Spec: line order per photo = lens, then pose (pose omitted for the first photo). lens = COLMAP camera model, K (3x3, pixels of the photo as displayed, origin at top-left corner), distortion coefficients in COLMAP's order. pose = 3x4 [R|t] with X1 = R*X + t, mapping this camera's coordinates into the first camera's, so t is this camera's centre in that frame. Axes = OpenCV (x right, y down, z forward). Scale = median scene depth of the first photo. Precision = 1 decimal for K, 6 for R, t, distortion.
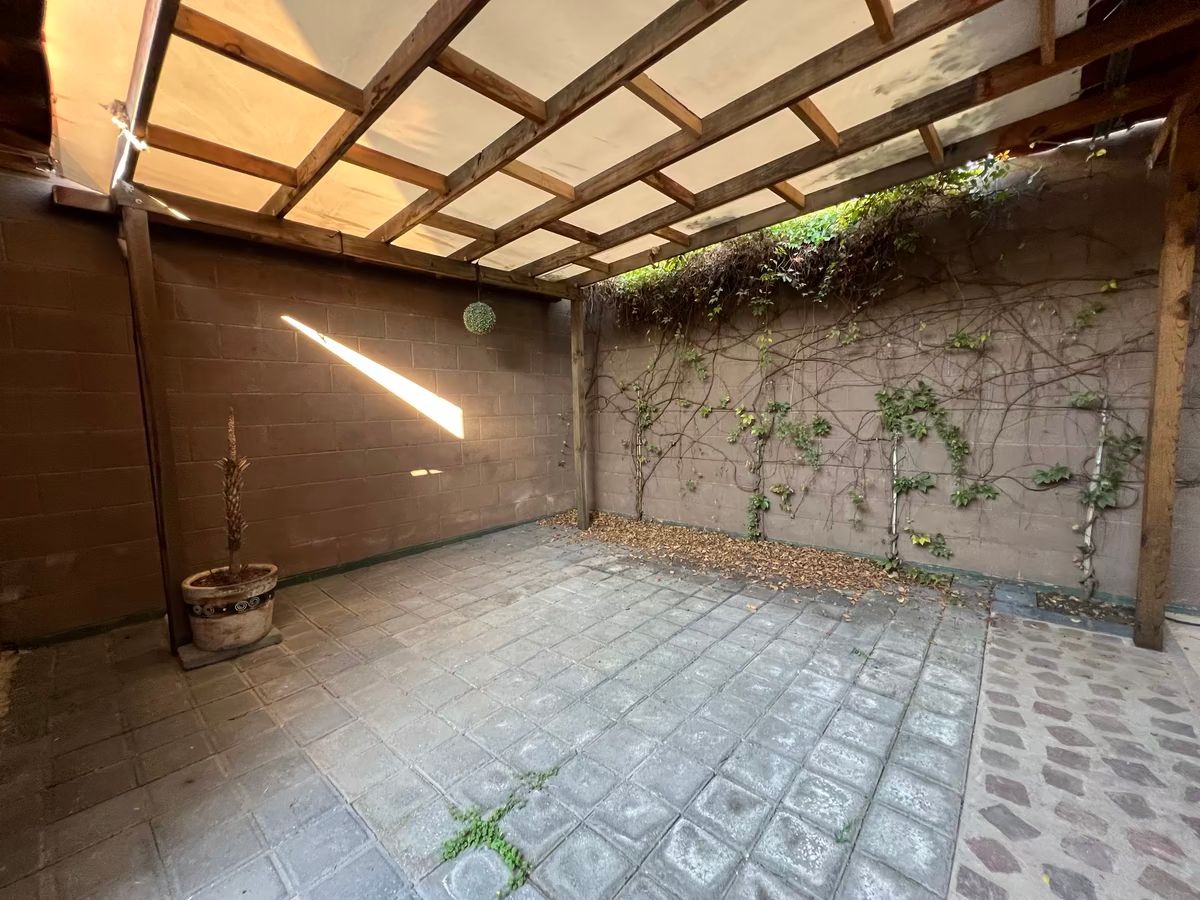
lens RADIAL K [[480.6, 0, 597.9], [0, 480.6, 452.1], [0, 0, 1]] dist [-0.000983, 0.000556]
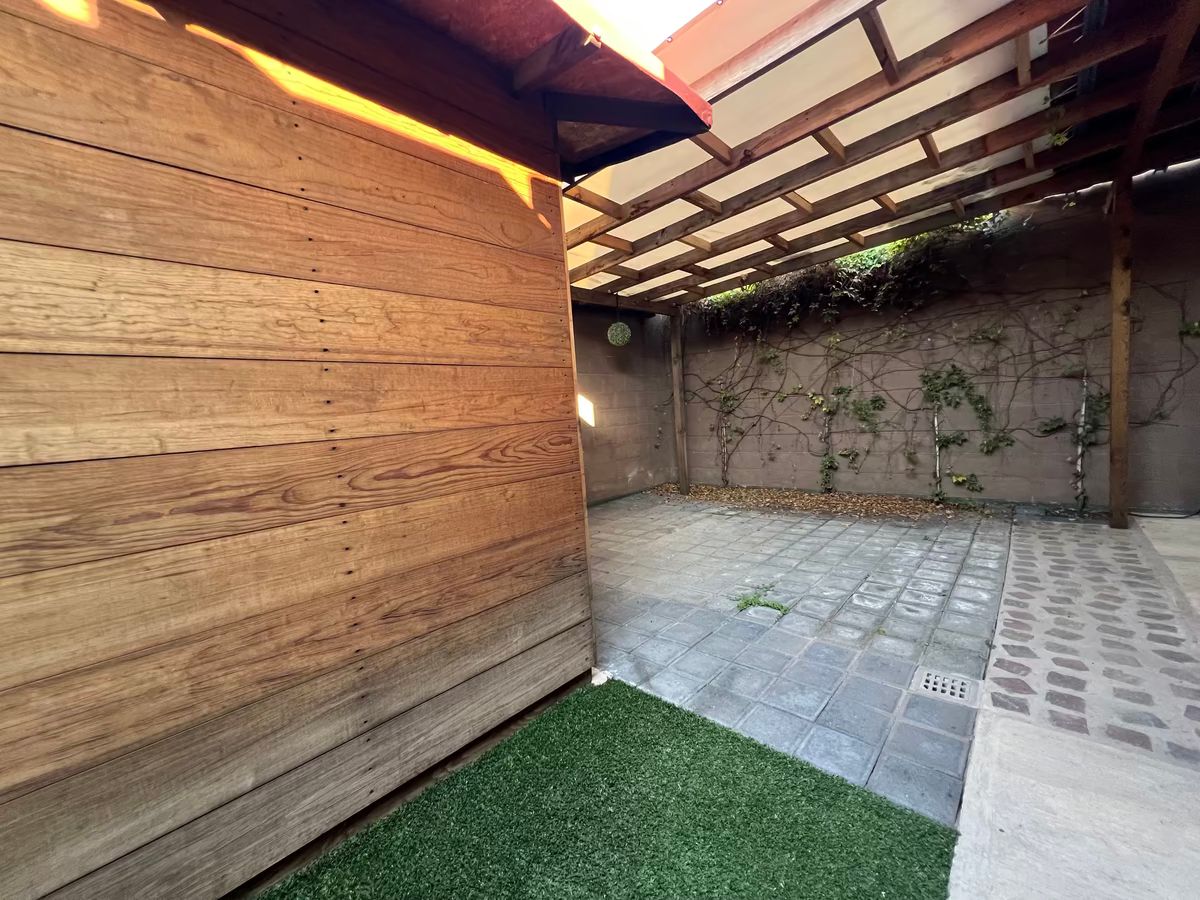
lens RADIAL K [[481.2, 0, 598.1], [0, 481.2, 452.2], [0, 0, 1]] dist [0.000605, -0.000173]
pose [[0.998968, -0.042689, -0.015534, -0.381363], [0.042486, 0.999010, -0.013155, 0.089383], [0.016081, 0.012481, 0.999793, -0.449807]]
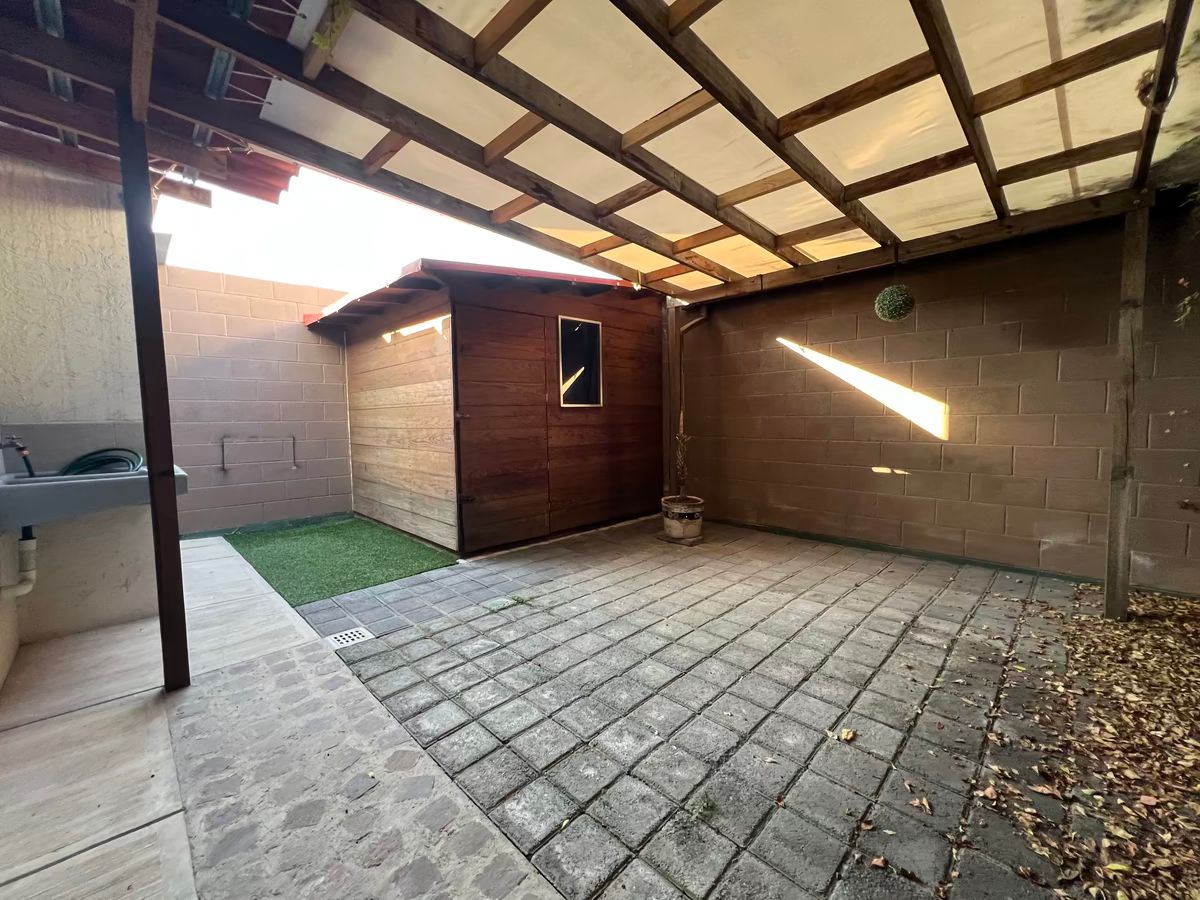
lens RADIAL K [[480.6, 0, 605.9], [0, 480.6, 450.4], [0, 0, 1]] dist [-0.000983, 0.000556]
pose [[-0.053099, 0.093780, -0.994176, 0.883983], [-0.079201, 0.992049, 0.097810, -0.068115], [0.995443, 0.083933, -0.045249, 0.678039]]
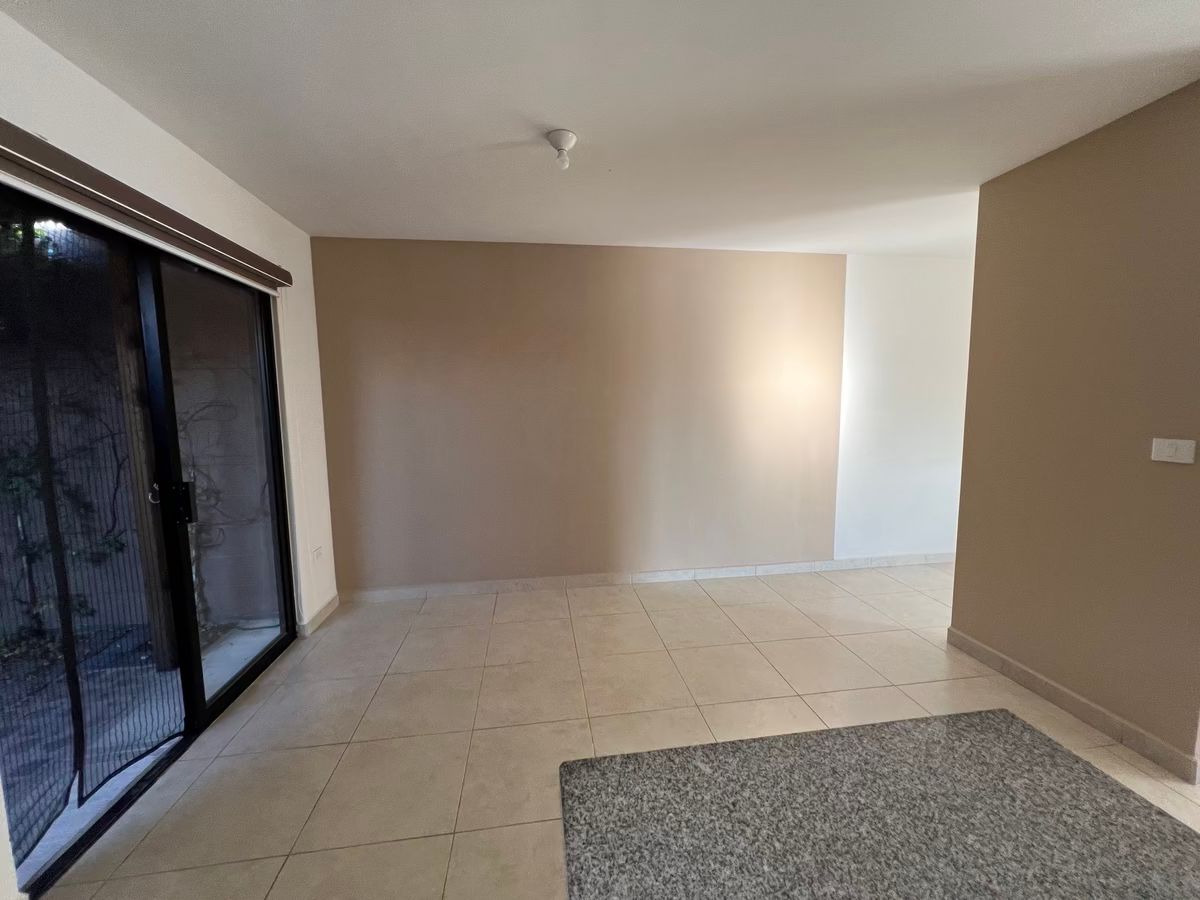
lens RADIAL K [[481.2, 0, 603.6], [0, 481.2, 449.1], [0, 0, 1]] dist [0.000605, -0.000173]
pose [[0.641197, -0.057953, 0.765185, 0.750958], [0.062213, 0.997788, 0.023437, -0.090292], [-0.764850, 0.032577, 0.643384, -0.522906]]
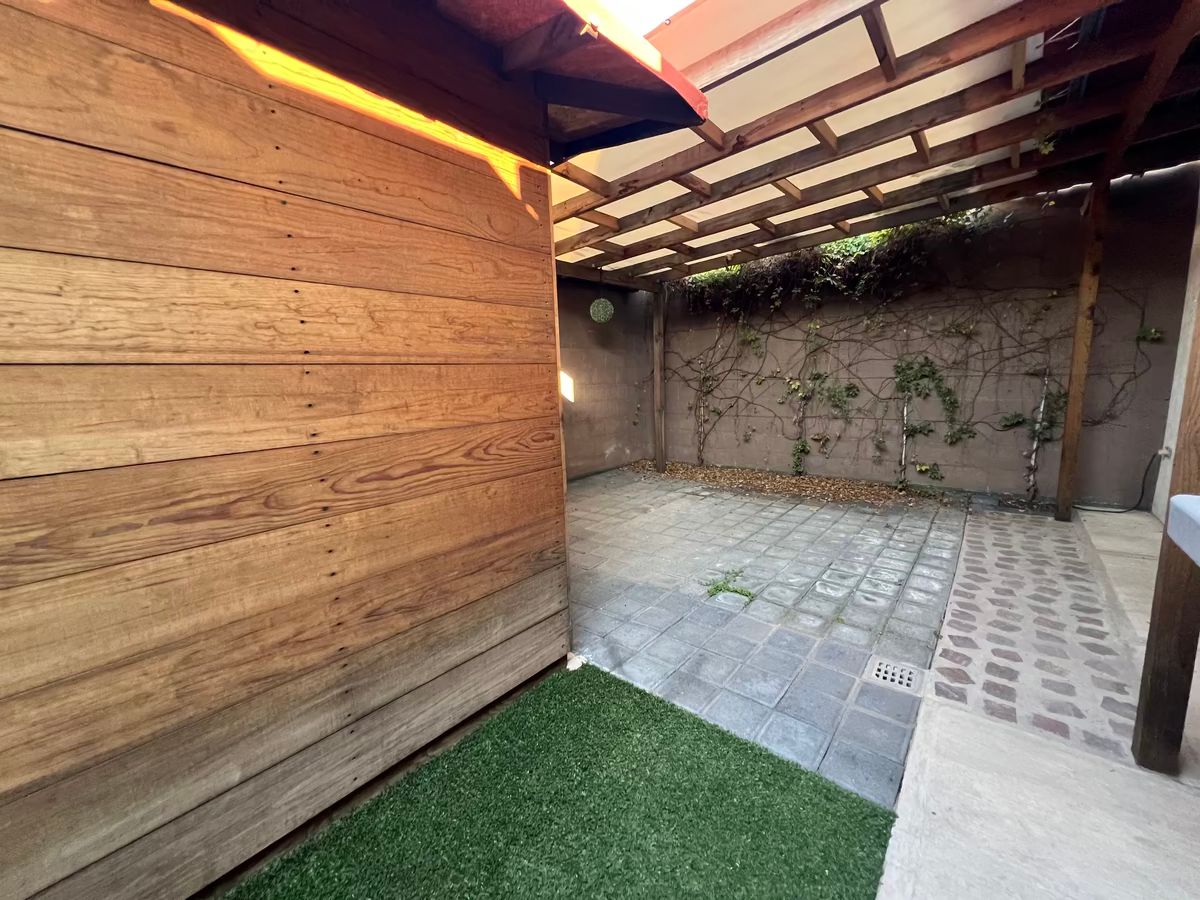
lens RADIAL K [[481.2, 0, 597.9], [0, 481.2, 453.0], [0, 0, 1]] dist [0.000605, -0.000173]
pose [[0.999446, -0.012121, 0.030991, -0.387531], [0.010250, 0.998155, 0.059838, 0.047506], [-0.031659, -0.059487, 0.997727, -0.456934]]
